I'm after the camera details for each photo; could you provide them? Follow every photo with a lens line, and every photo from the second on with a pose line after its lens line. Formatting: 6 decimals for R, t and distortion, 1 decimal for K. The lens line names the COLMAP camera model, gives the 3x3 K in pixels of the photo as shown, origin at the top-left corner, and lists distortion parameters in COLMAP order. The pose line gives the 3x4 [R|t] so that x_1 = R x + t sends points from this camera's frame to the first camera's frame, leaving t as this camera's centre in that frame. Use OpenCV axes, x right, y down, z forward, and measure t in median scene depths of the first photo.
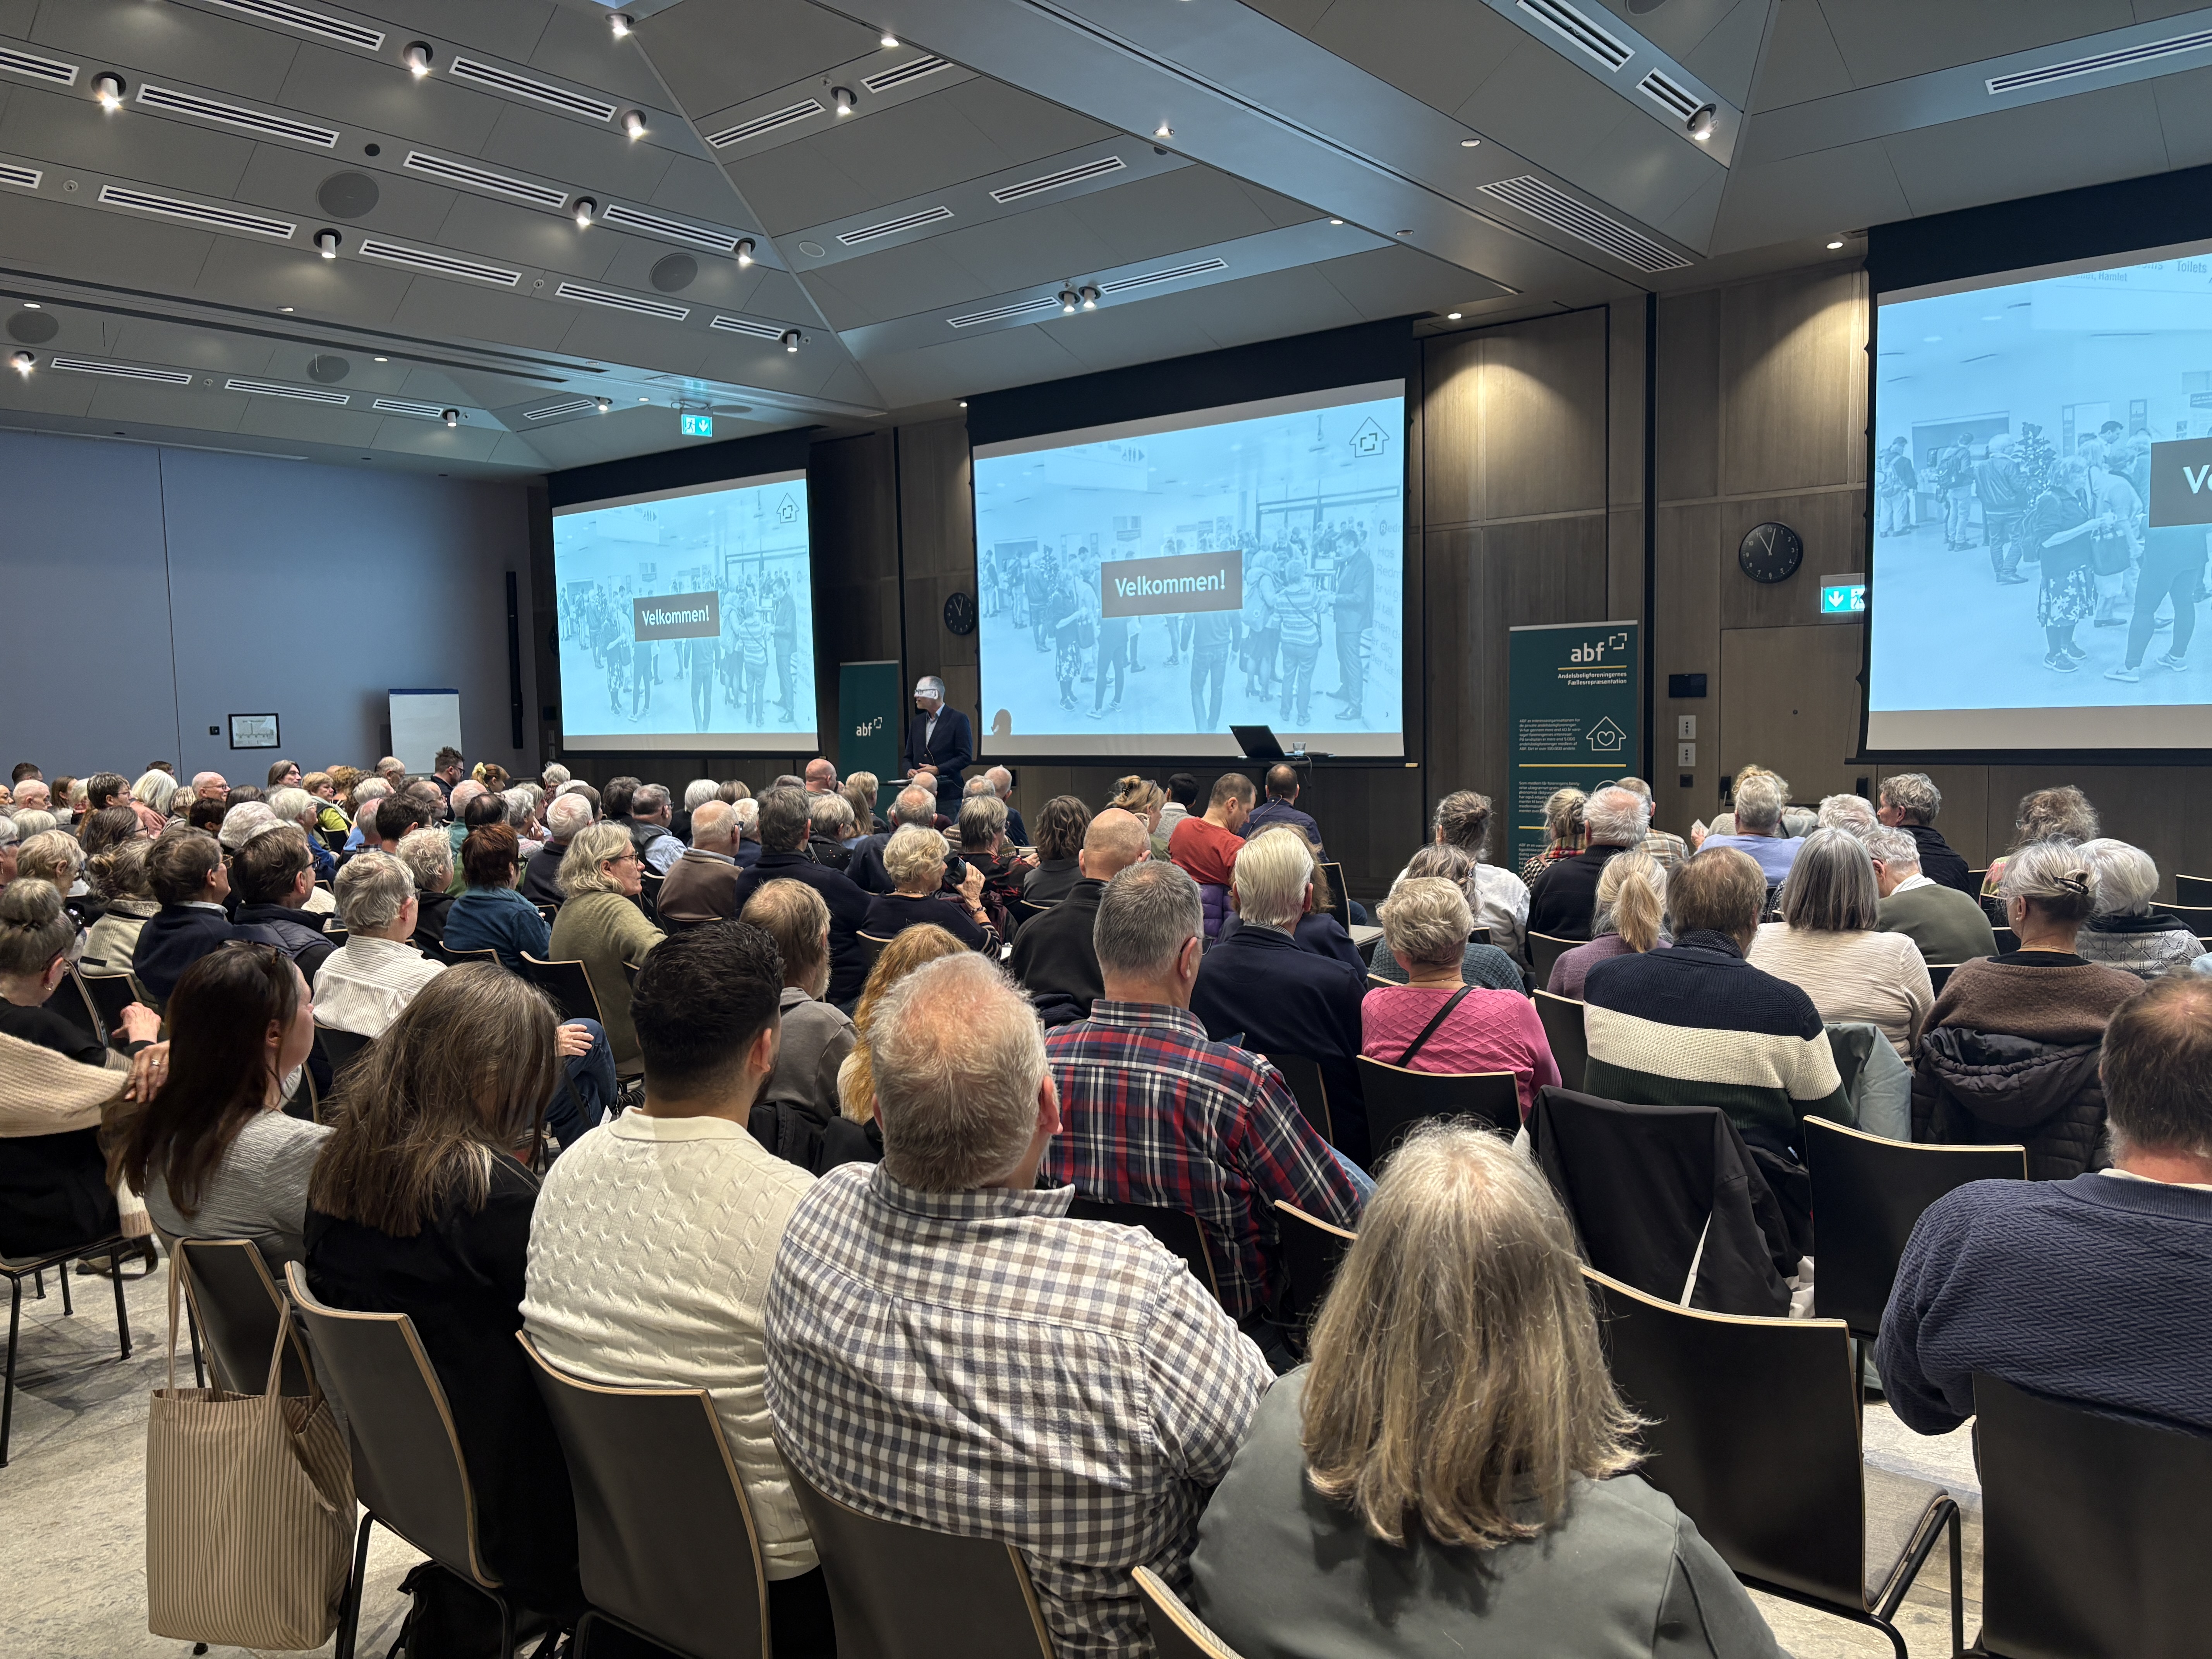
lens RADIAL K [[1656.7, 0, 1106.0], [0, 1656.7, 829.5], [0, 0, 1]] dist [0.040962, -0.007145]
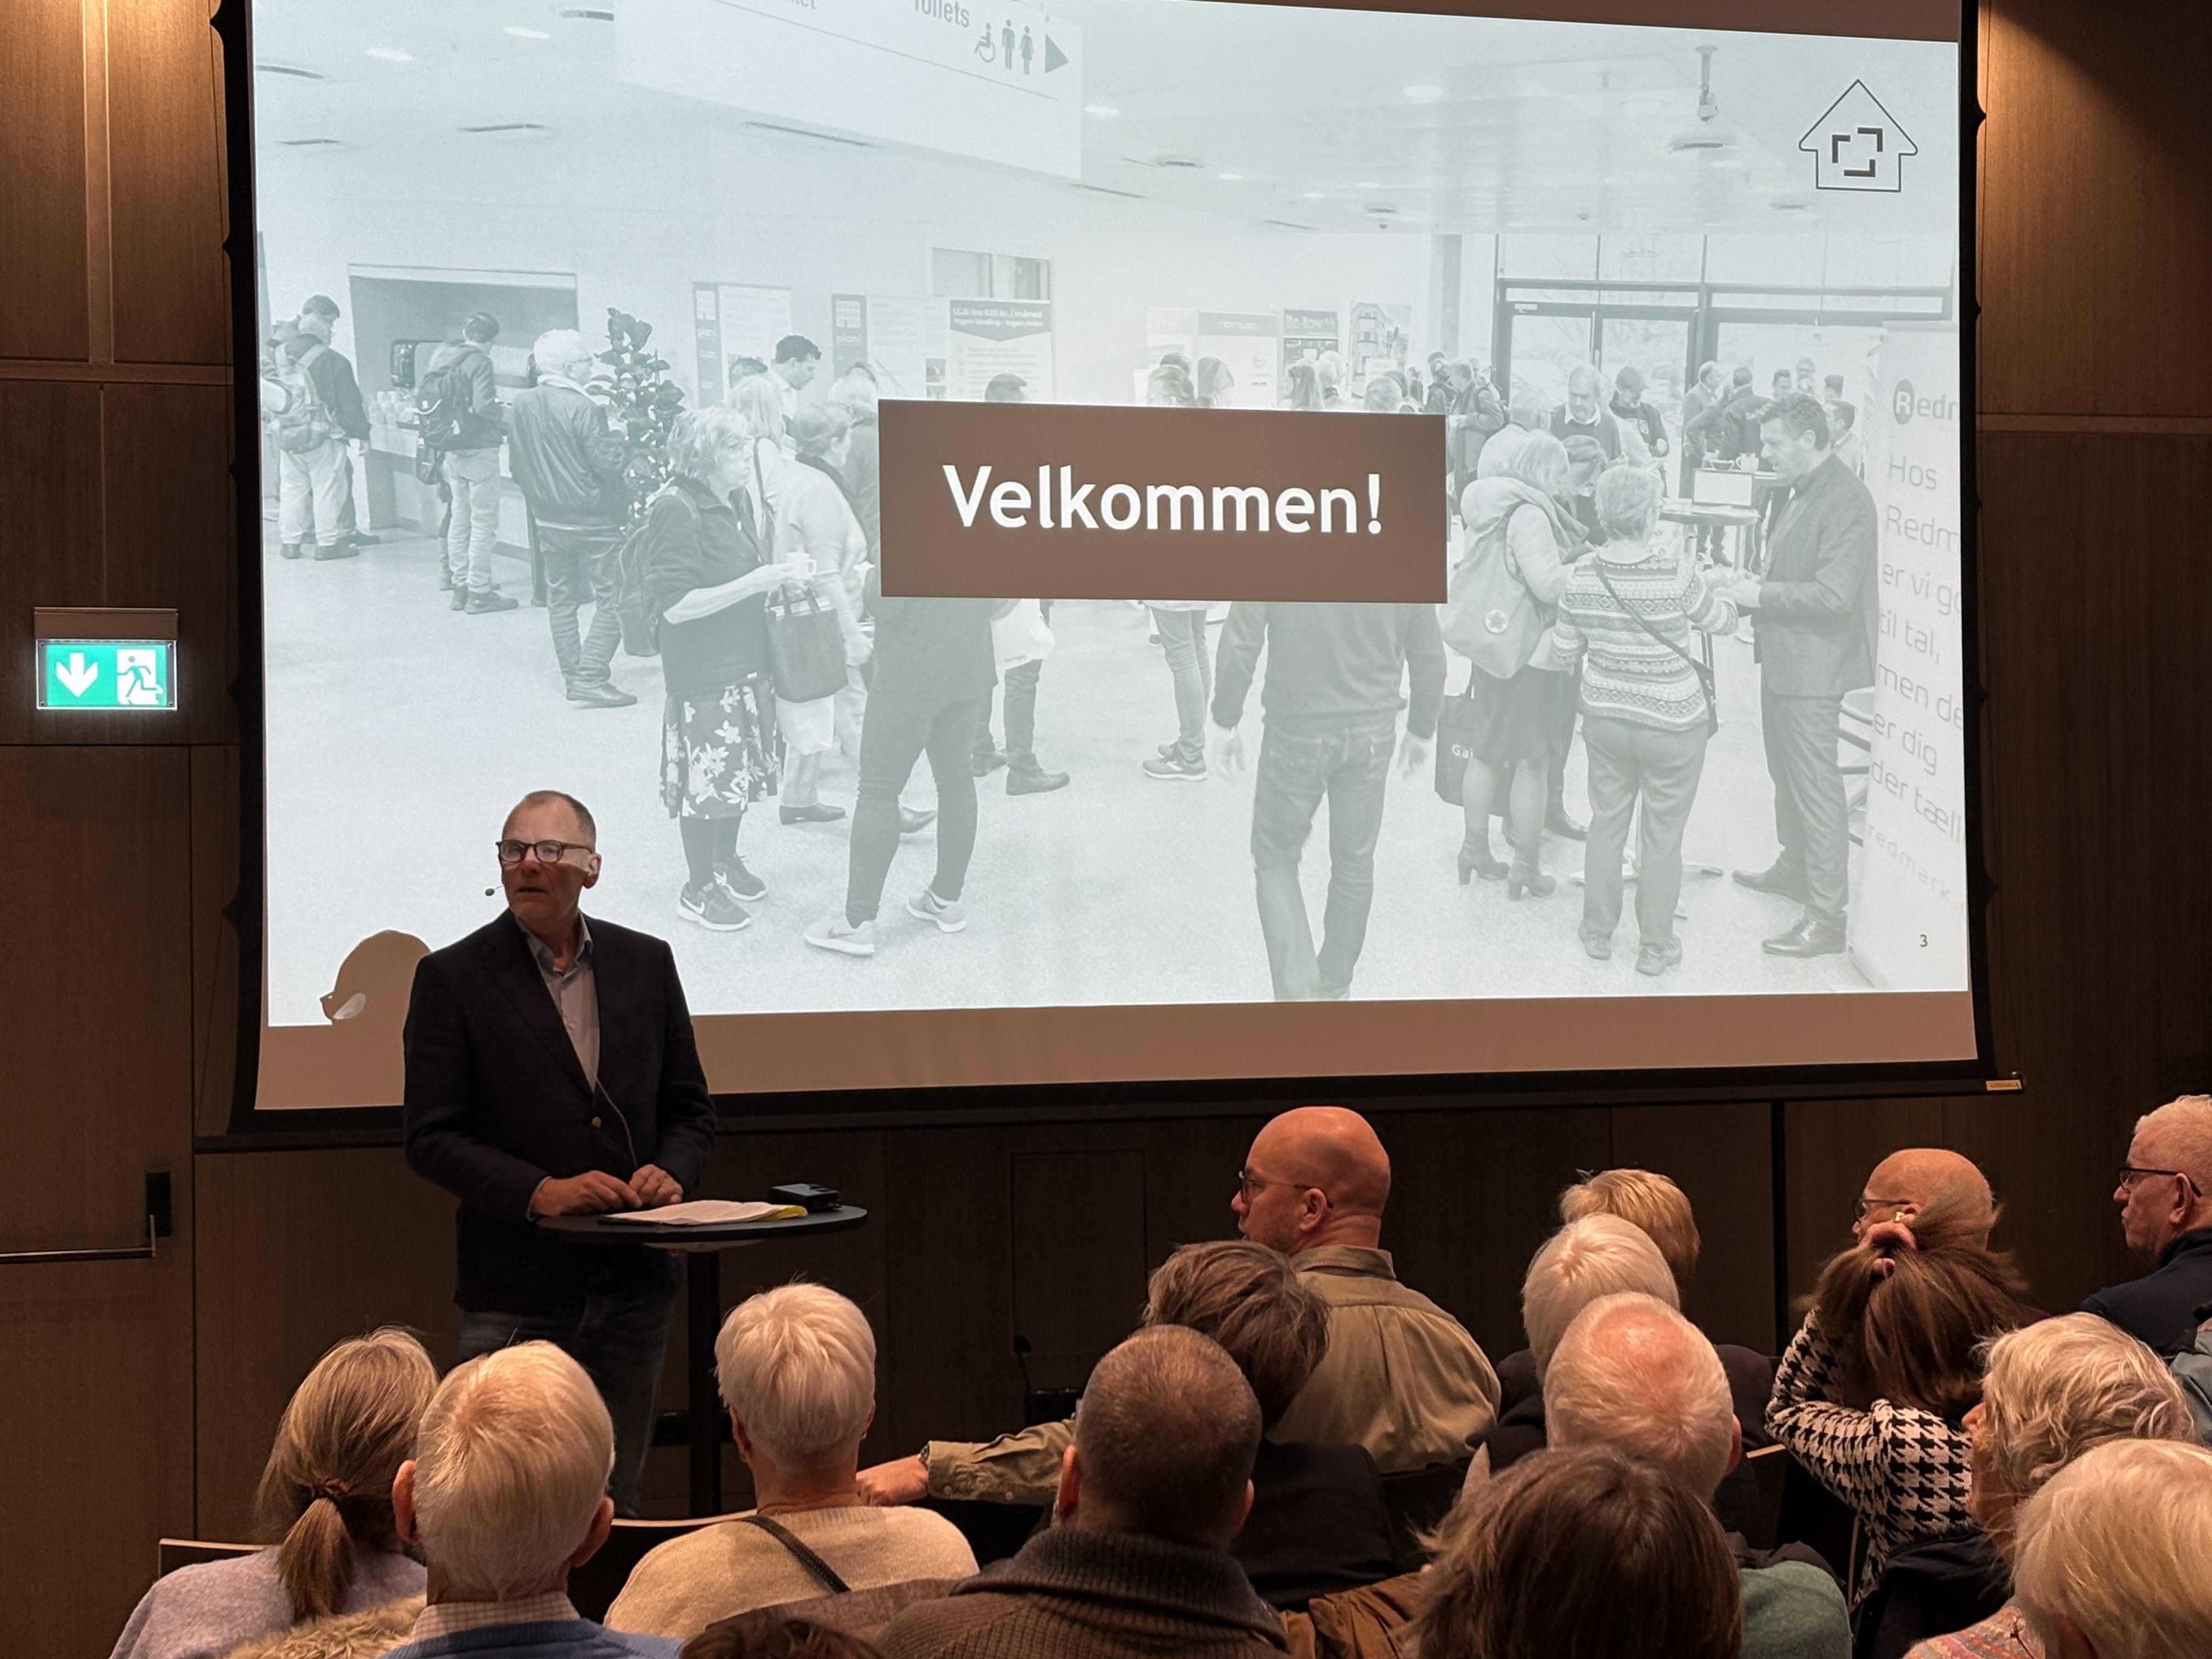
lens RADIAL K [[4967.0, 0, 1106.0], [0, 4967.0, 829.5], [0, 0, 1]] dist [0.253186, -0.132136]
pose [[0.490254, 0.039978, 0.870662, -0.738809], [0.073135, 0.993538, -0.086801, -0.013271], [-0.868506, 0.106230, 0.484162, 0.584378]]
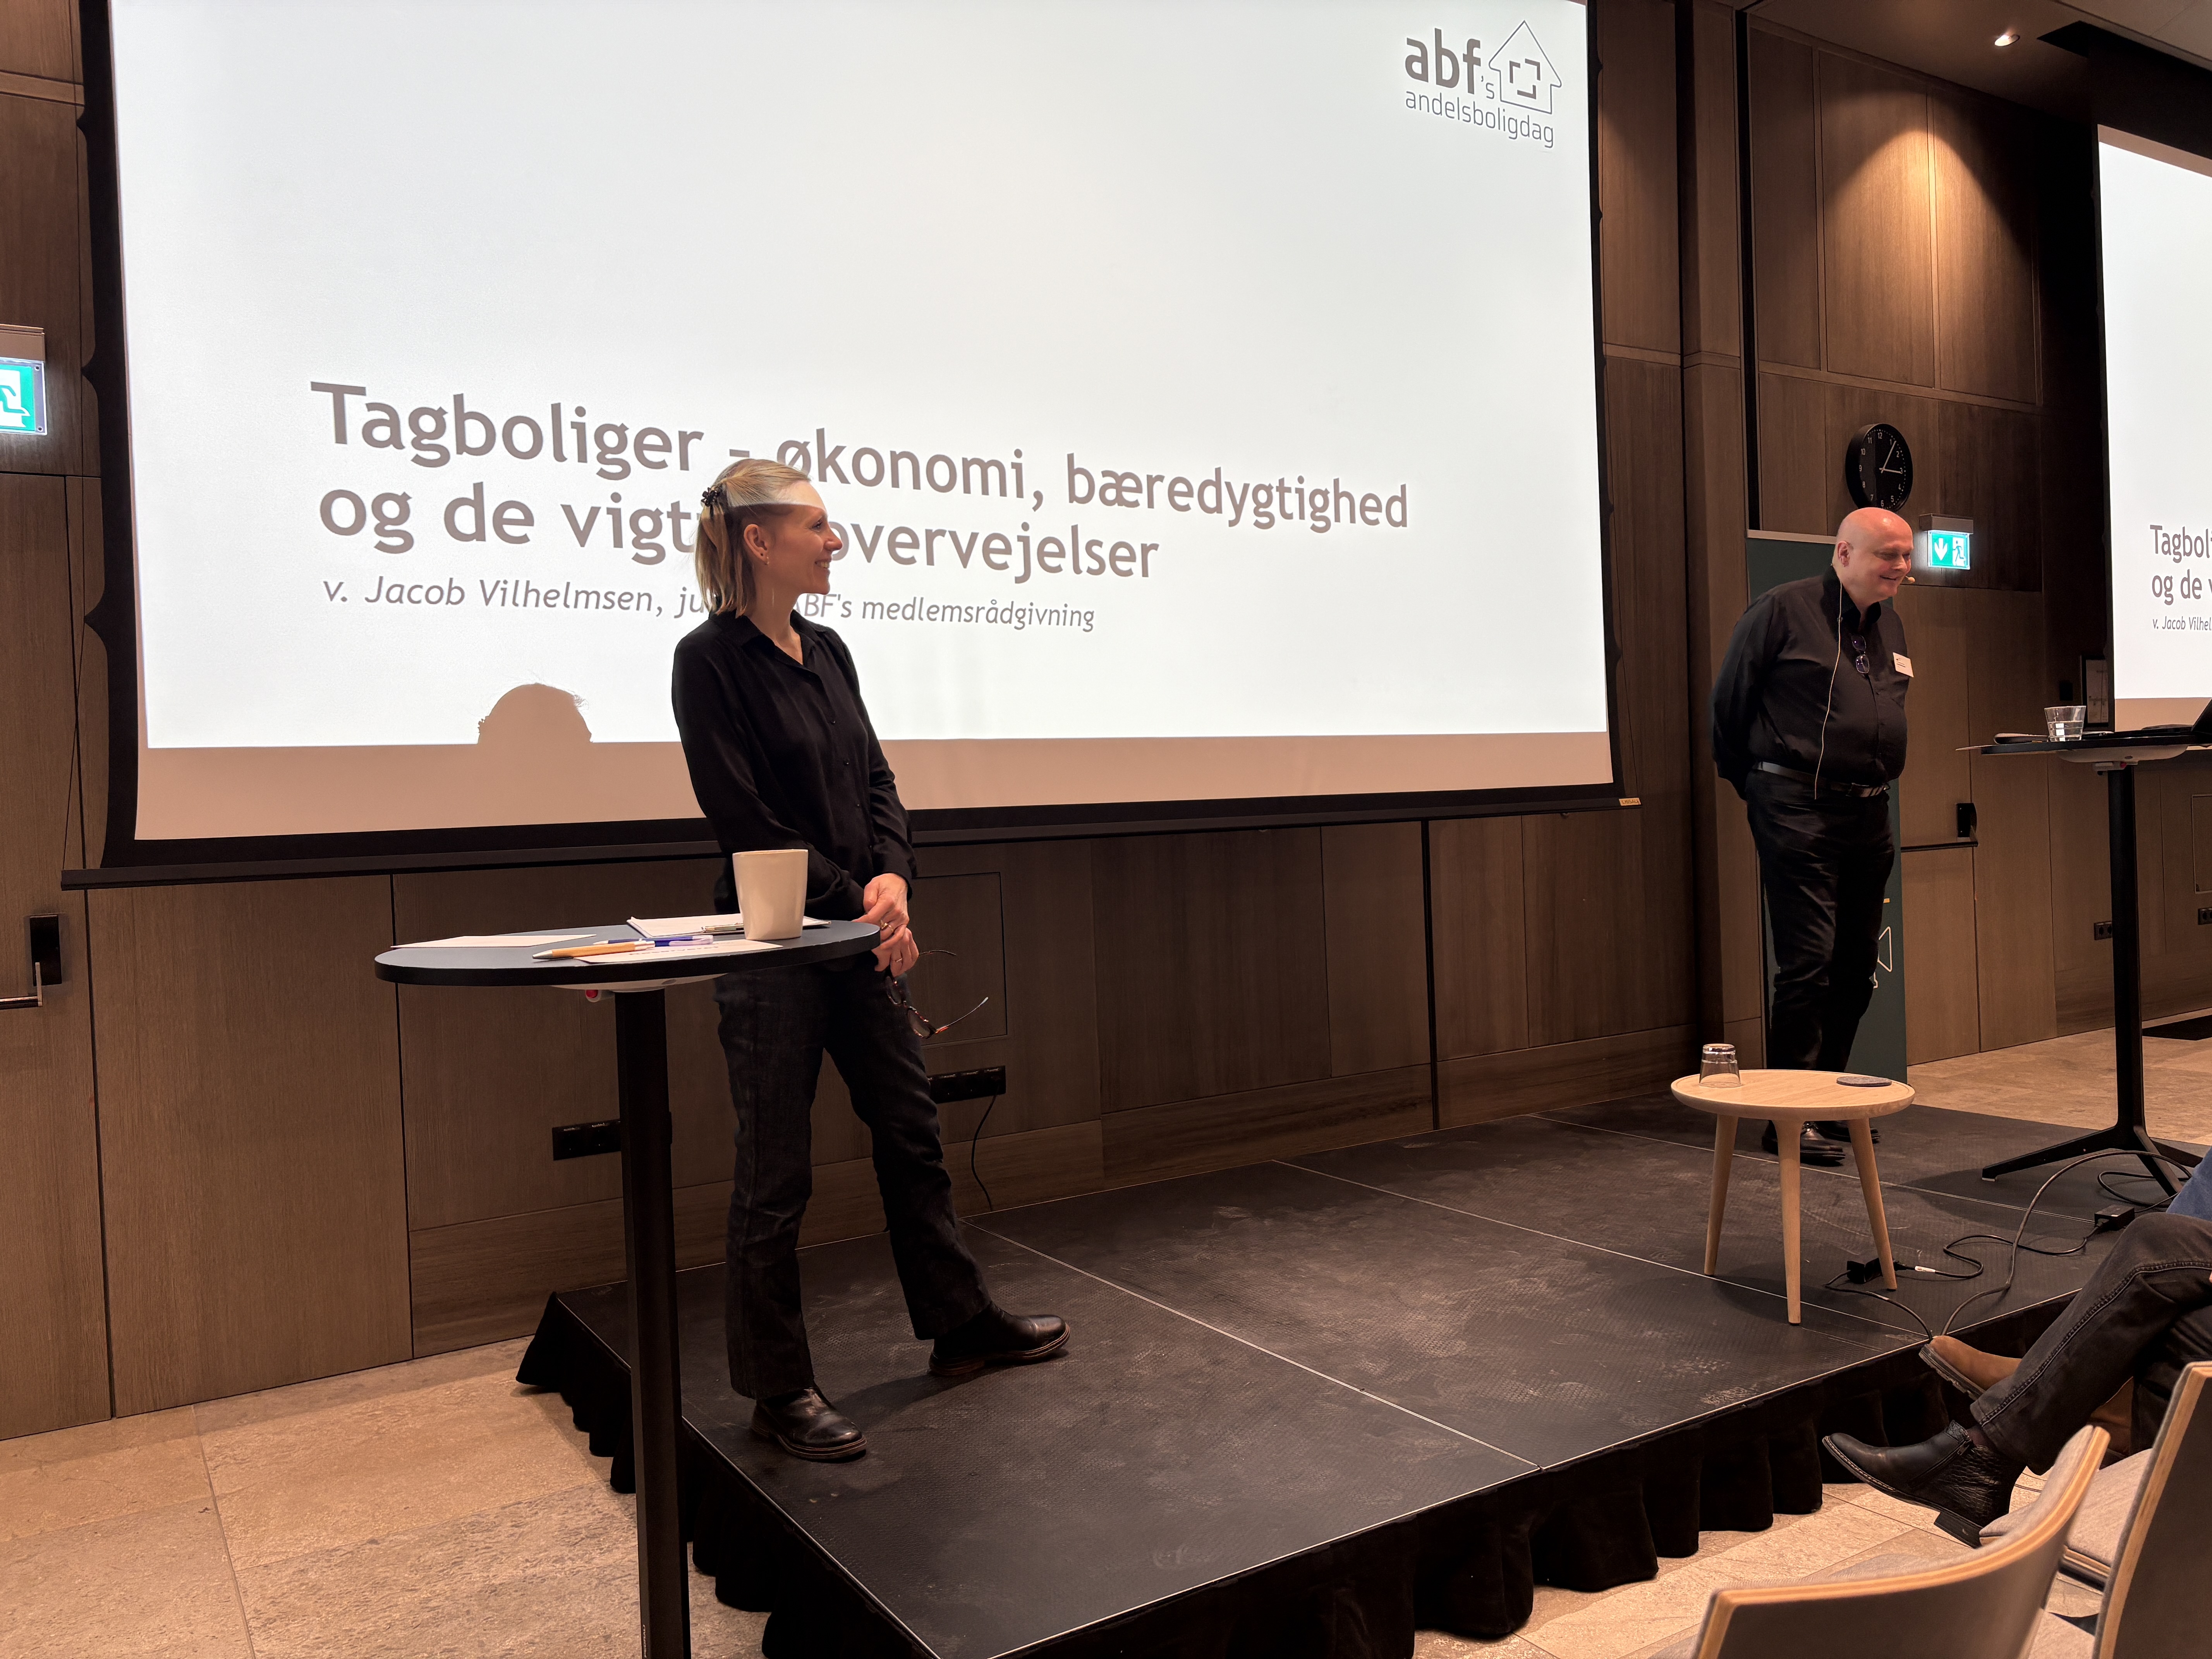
lens RADIAL K [[1625.5, 0, 1017.5], [0, 1625.5, 835.8], [0, 0, 1]] dist [0.005920, 0.000221]
pose [[0.347967, -0.007961, 0.937473, -0.268130], [0.102920, 0.994244, -0.029758, -0.030109], [-0.931840, 0.106840, 0.346784, 0.900890]]
